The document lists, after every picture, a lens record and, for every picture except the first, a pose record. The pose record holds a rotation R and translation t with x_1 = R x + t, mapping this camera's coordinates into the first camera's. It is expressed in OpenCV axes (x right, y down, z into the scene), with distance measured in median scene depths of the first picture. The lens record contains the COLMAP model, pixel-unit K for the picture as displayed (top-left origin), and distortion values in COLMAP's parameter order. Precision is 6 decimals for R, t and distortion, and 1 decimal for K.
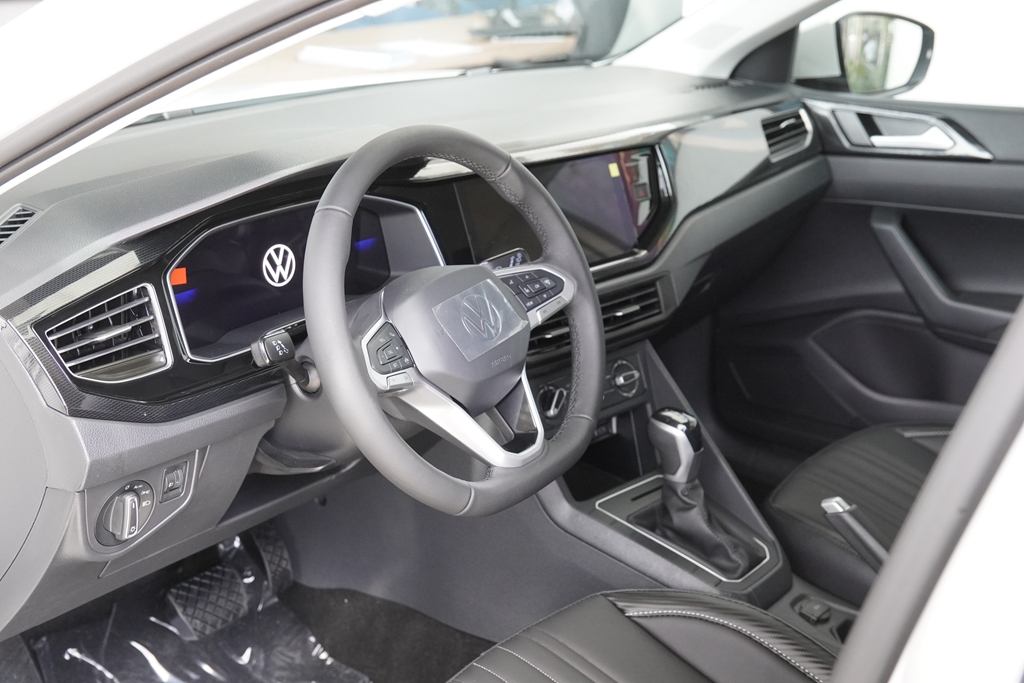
lens RADIAL K [[1416.5, 0, 512.0], [0, 1416.5, 341.5], [0, 0, 1]] dist [0.257629, 0.054448]
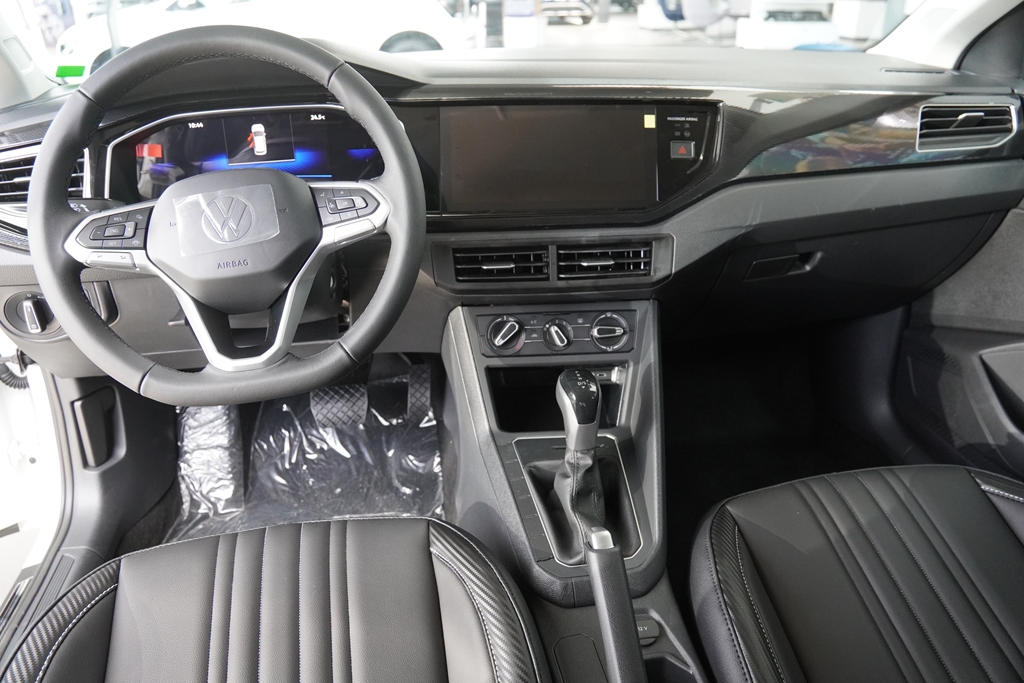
lens RADIAL K [[776.1, 0, 512.0], [0, 776.1, 341.5], [0, 0, 1]] dist [-0.055492, 0.007842]
pose [[0.748088, 0.272905, -0.604887, 0.359307], [-0.199419, 0.961843, 0.187322, -0.055874], [0.632927, -0.019507, 0.773966, 0.532553]]
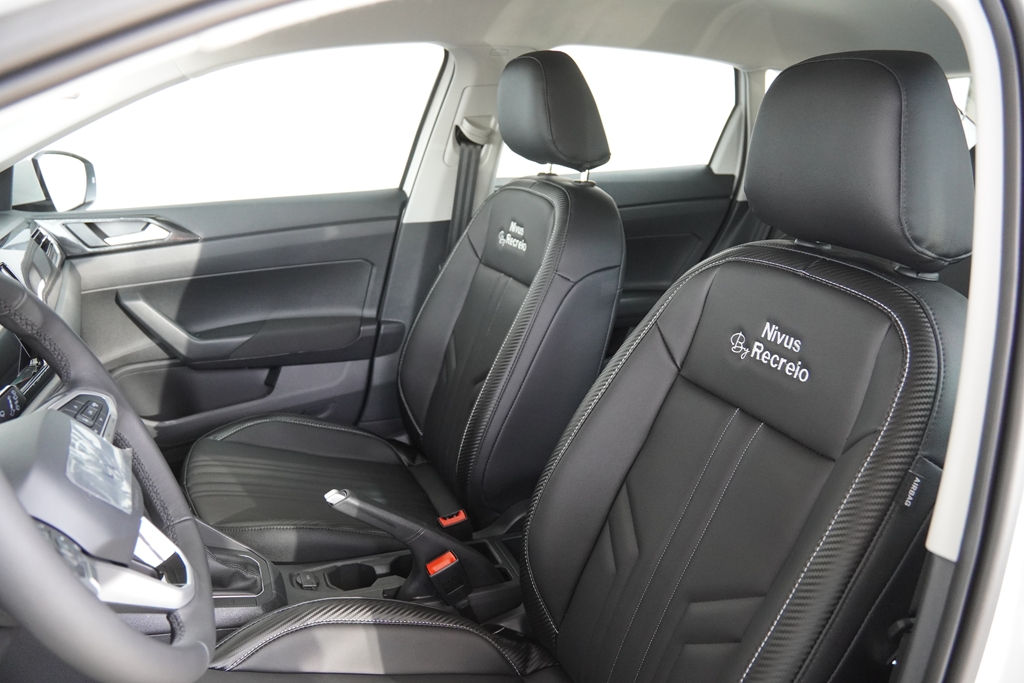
lens RADIAL K [[776.1, 0, 512.0], [0, 776.1, 341.5], [0, 0, 1]] dist [-0.055492, 0.007842]
pose [[0.518112, -0.265886, 0.812936, -0.188463], [0.264966, 0.953593, 0.143018, -0.066173], [-0.813236, 0.141301, 0.564518, 0.396138]]
